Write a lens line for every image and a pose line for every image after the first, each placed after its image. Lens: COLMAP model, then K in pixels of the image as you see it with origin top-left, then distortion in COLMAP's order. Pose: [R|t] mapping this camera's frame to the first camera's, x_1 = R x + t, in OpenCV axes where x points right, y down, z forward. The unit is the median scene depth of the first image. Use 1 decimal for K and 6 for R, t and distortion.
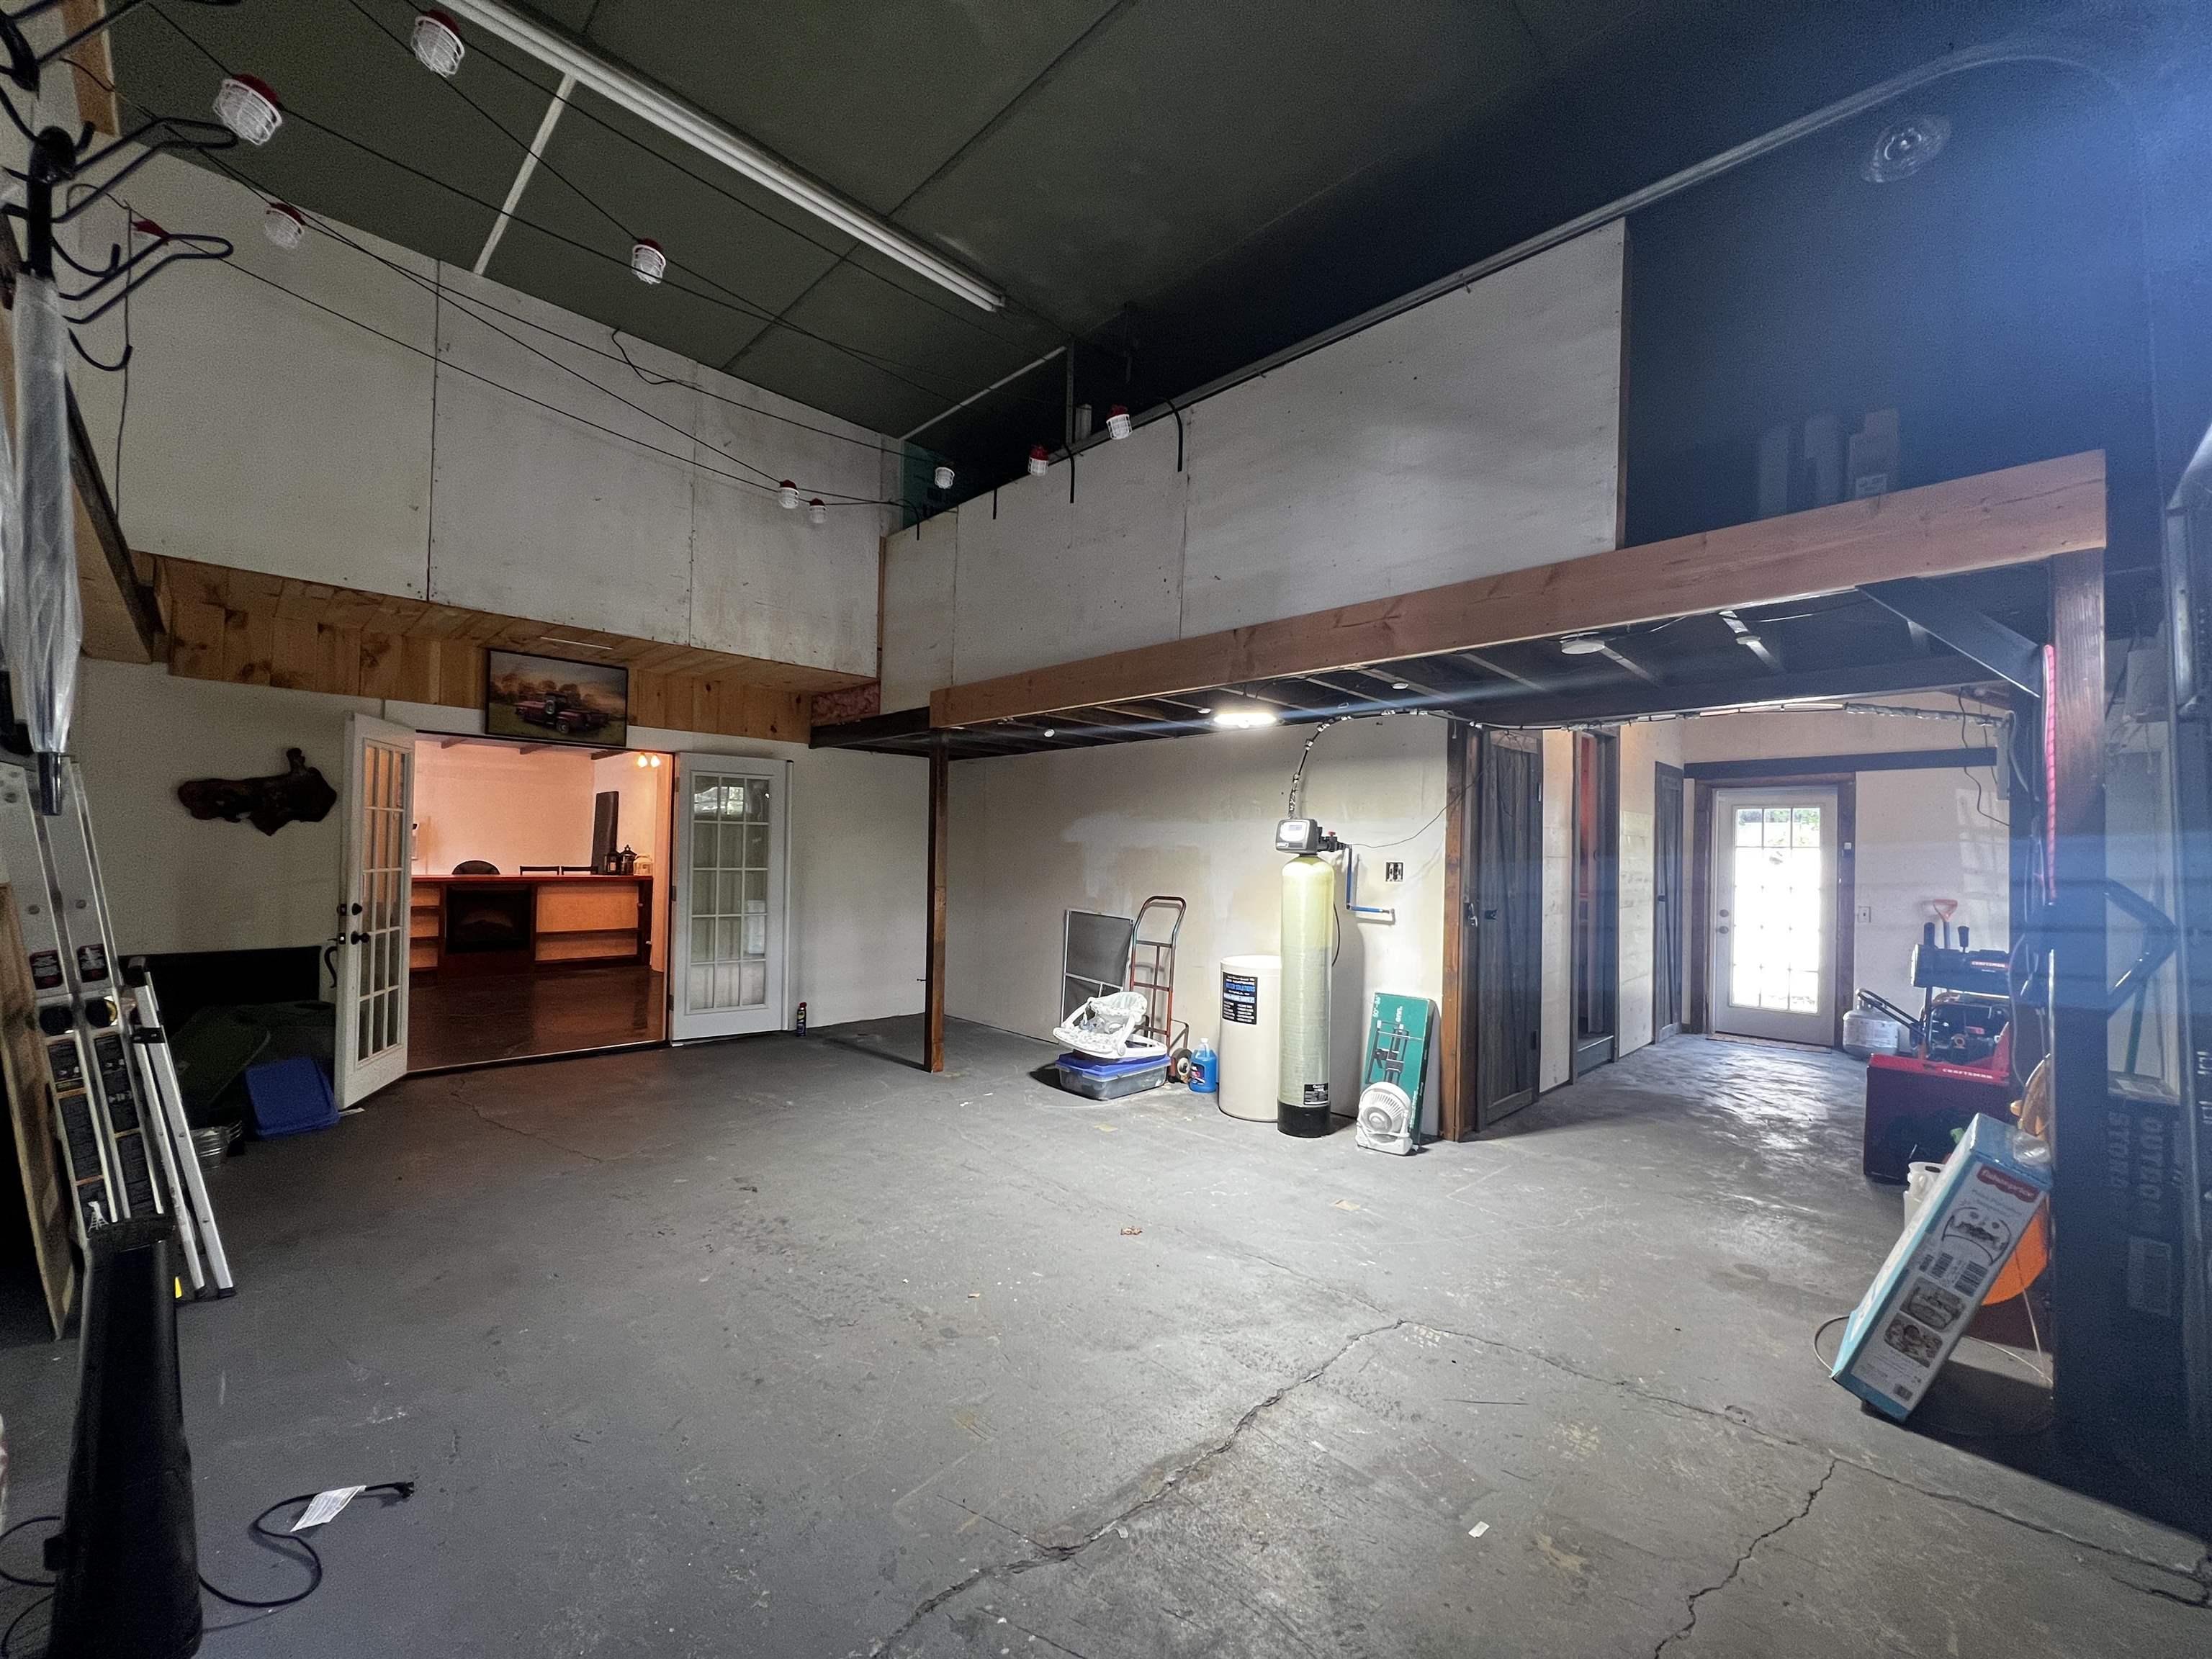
lens RADIAL K [[886.8, 0, 1109.5], [0, 886.8, 833.6], [0, 0, 1]] dist [0.002856, -0.000029]
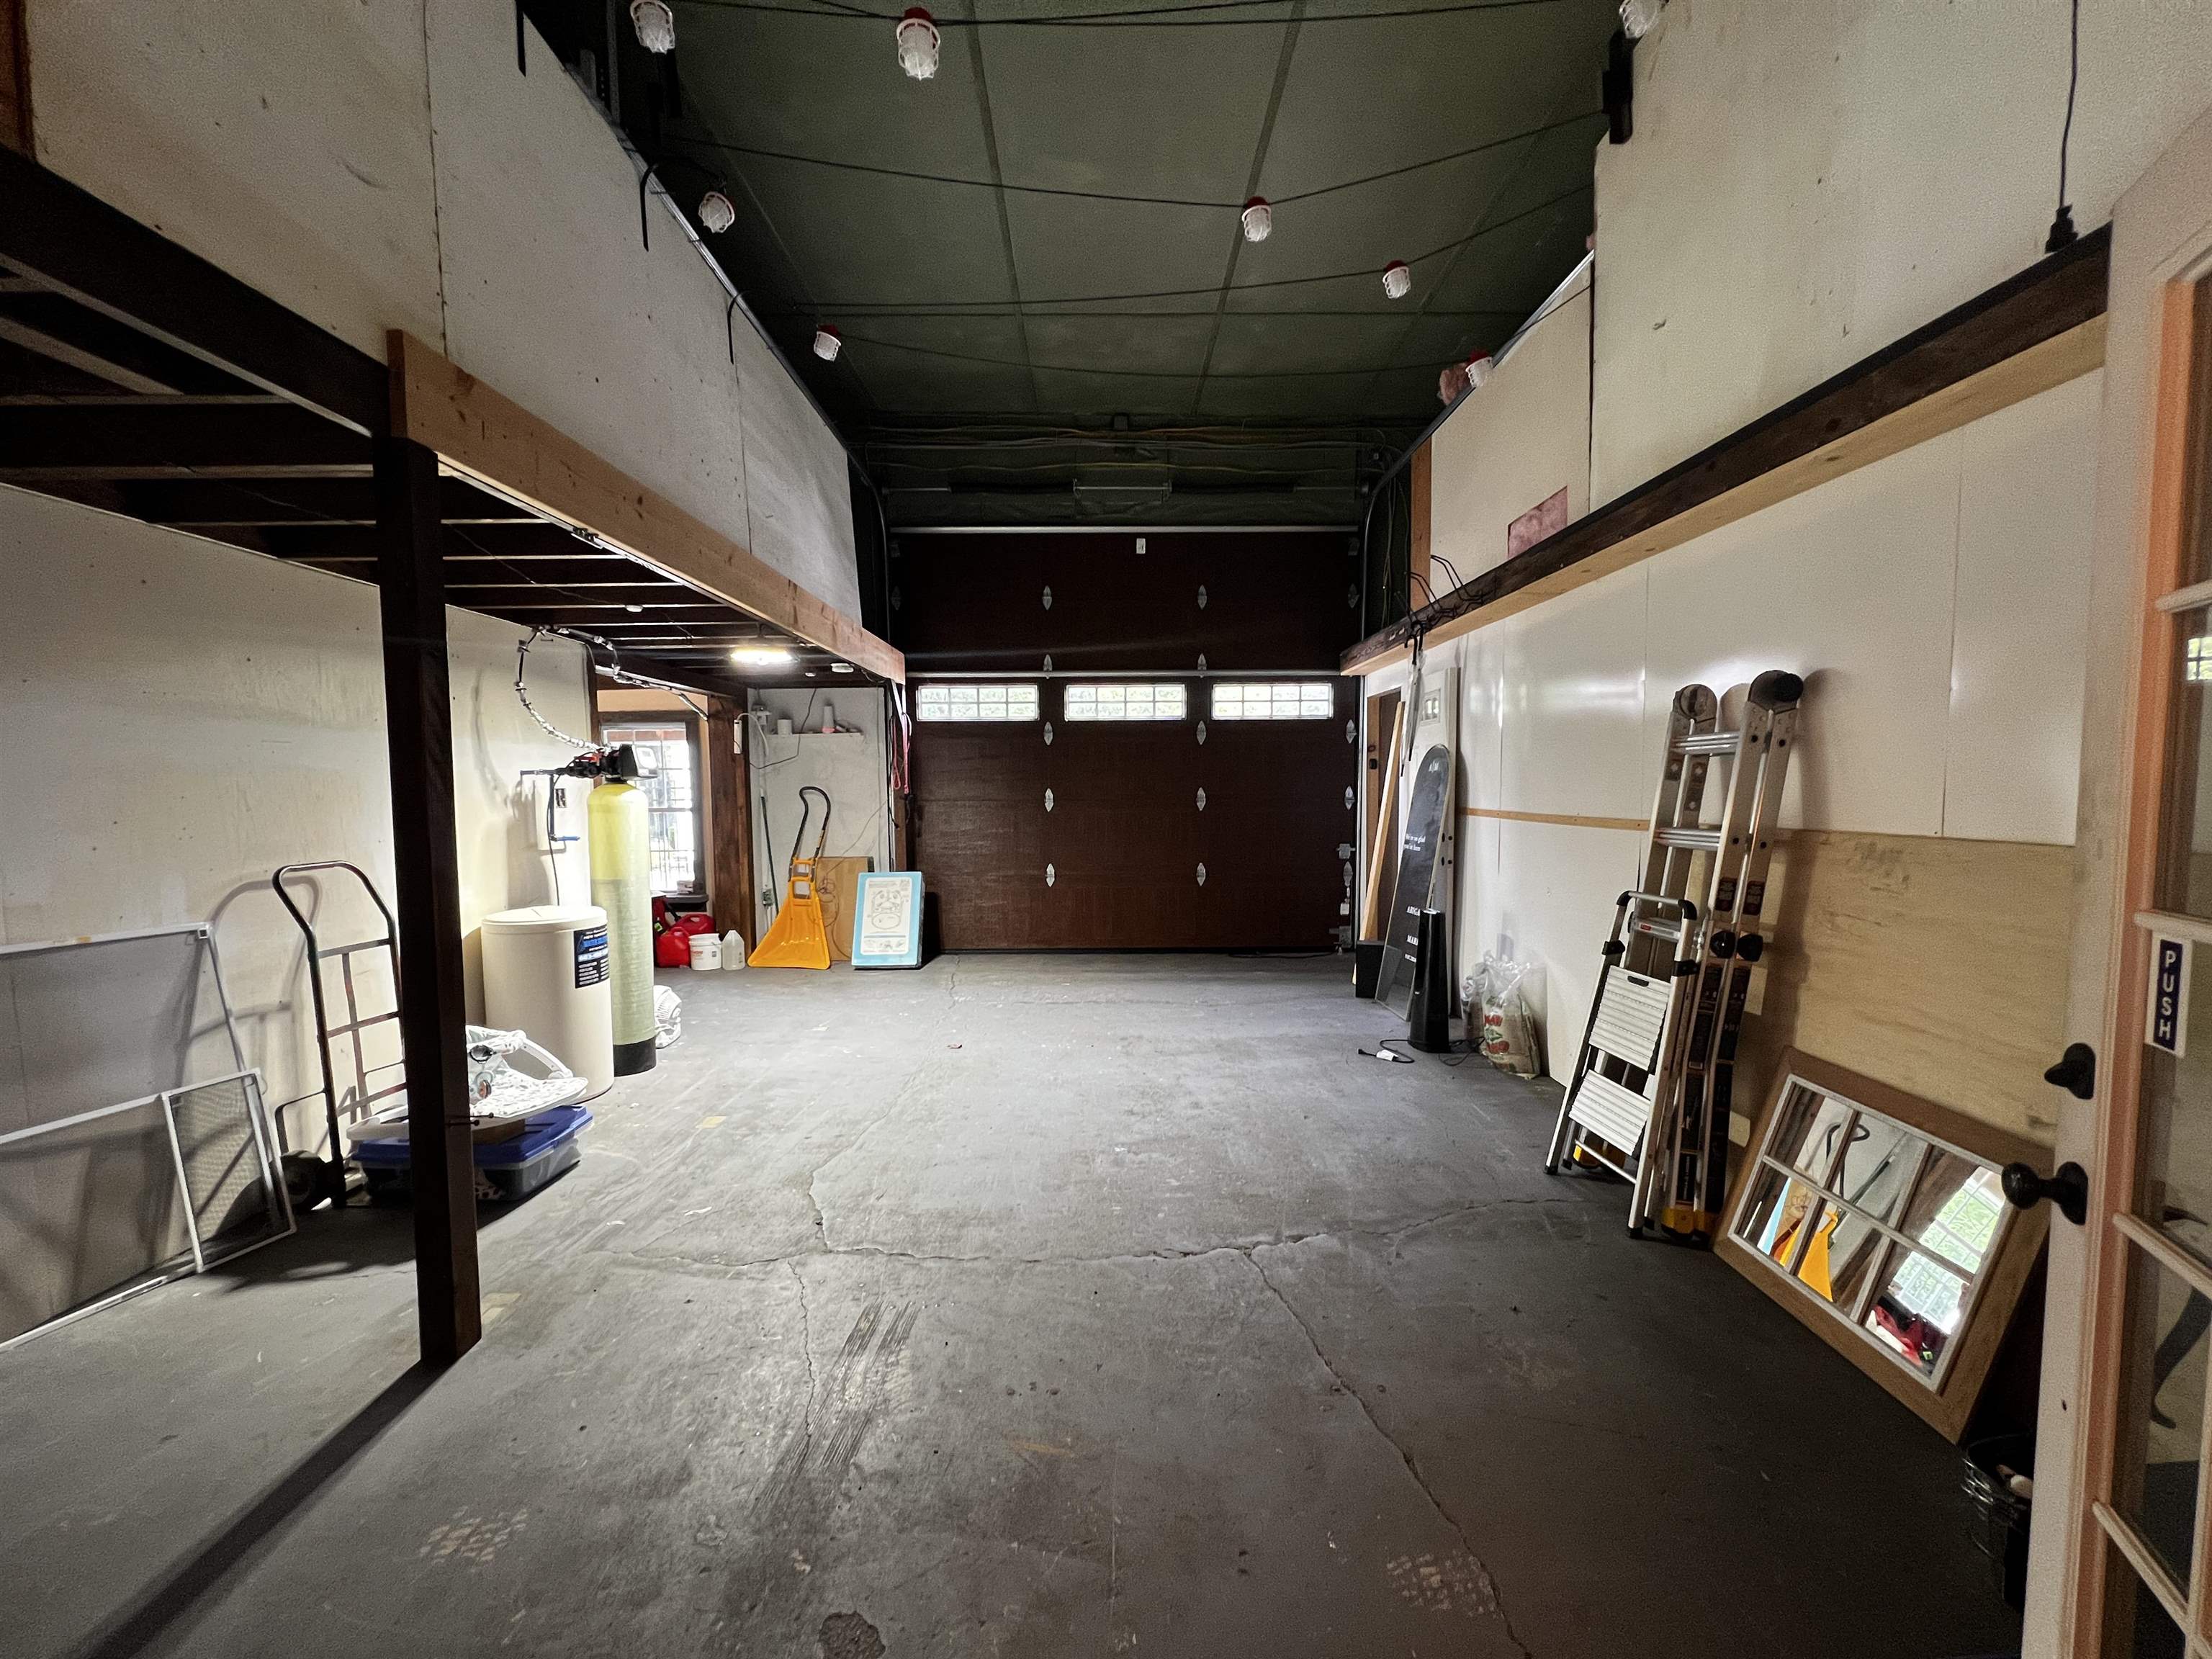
lens RADIAL K [[886.8, 0, 1102.2], [0, 886.8, 843.1], [0, 0, 1]] dist [0.002856, -0.000029]
pose [[-0.704774, -0.057809, 0.707073, -0.573682], [-0.022393, 0.997991, 0.059273, 0.016000], [-0.709079, 0.025941, -0.704652, 0.926570]]
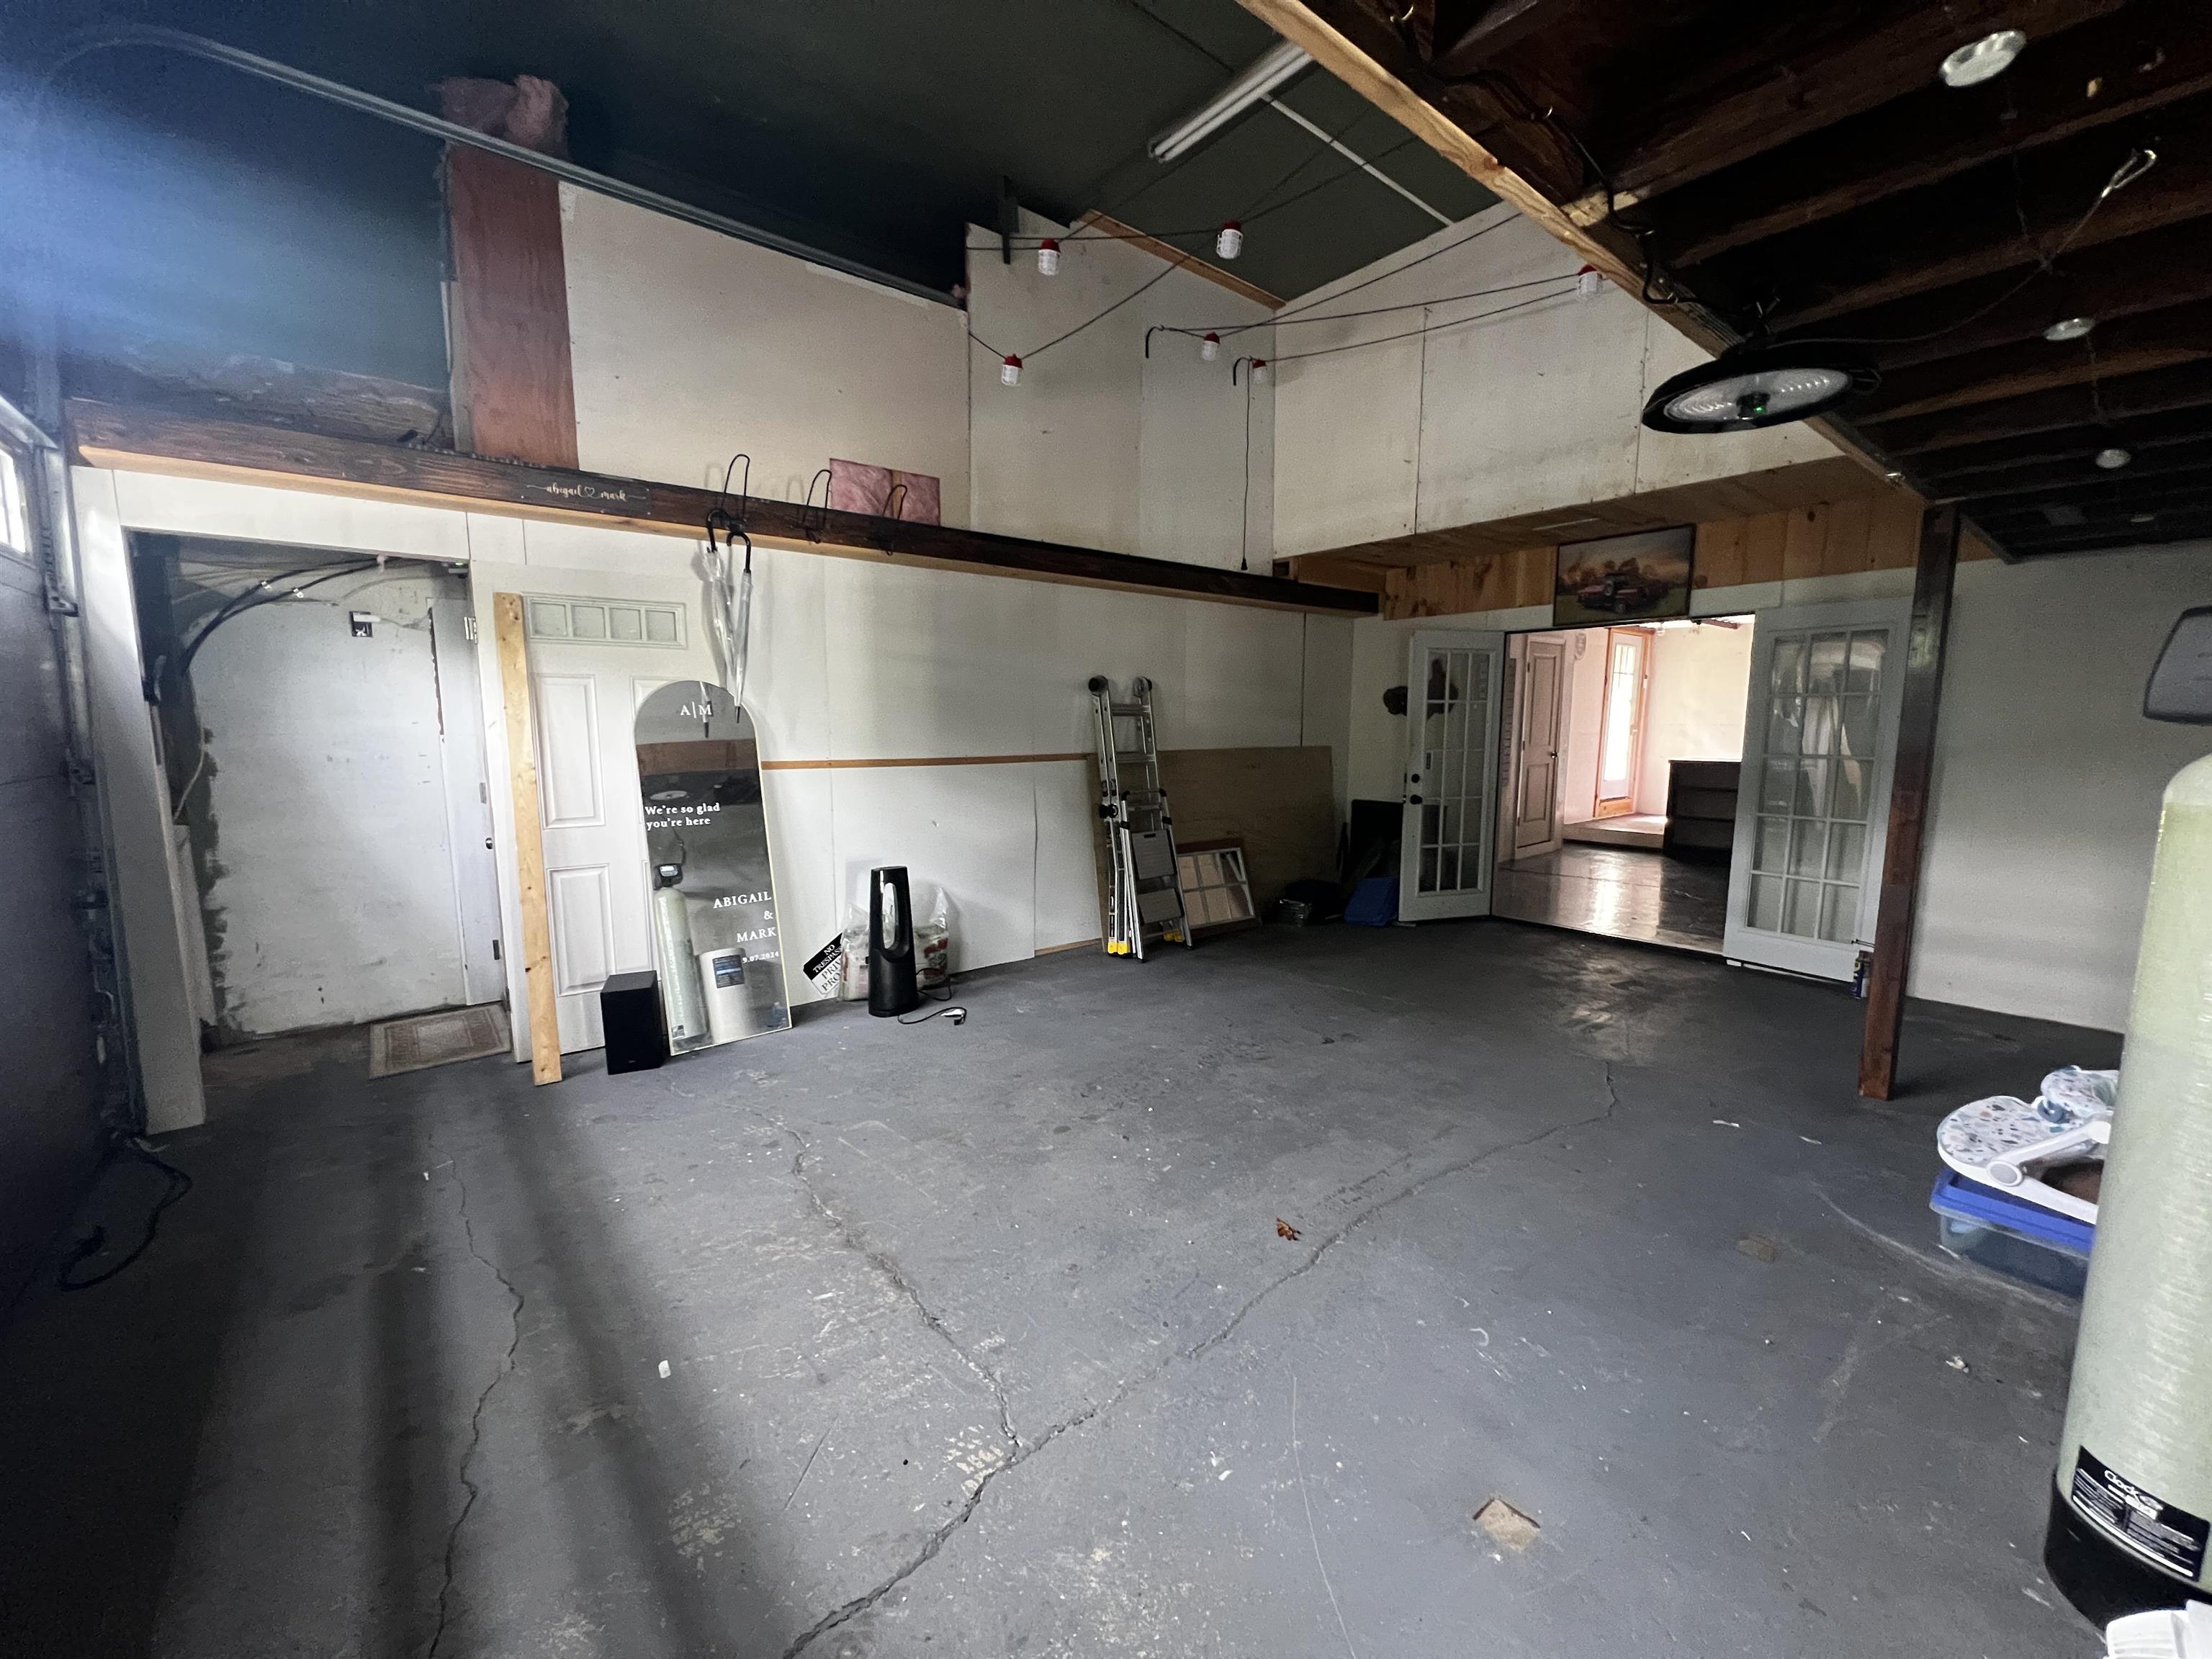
lens RADIAL K [[885.9, 0, 1103.8], [0, 885.9, 834.6], [0, 0, 1]] dist [0.000503, -0.000002]
pose [[-0.108716, 0.107792, -0.988211, 0.381443], [0.022638, 0.994114, 0.105946, 0.011954], [0.993815, -0.010853, -0.110517, 0.468681]]
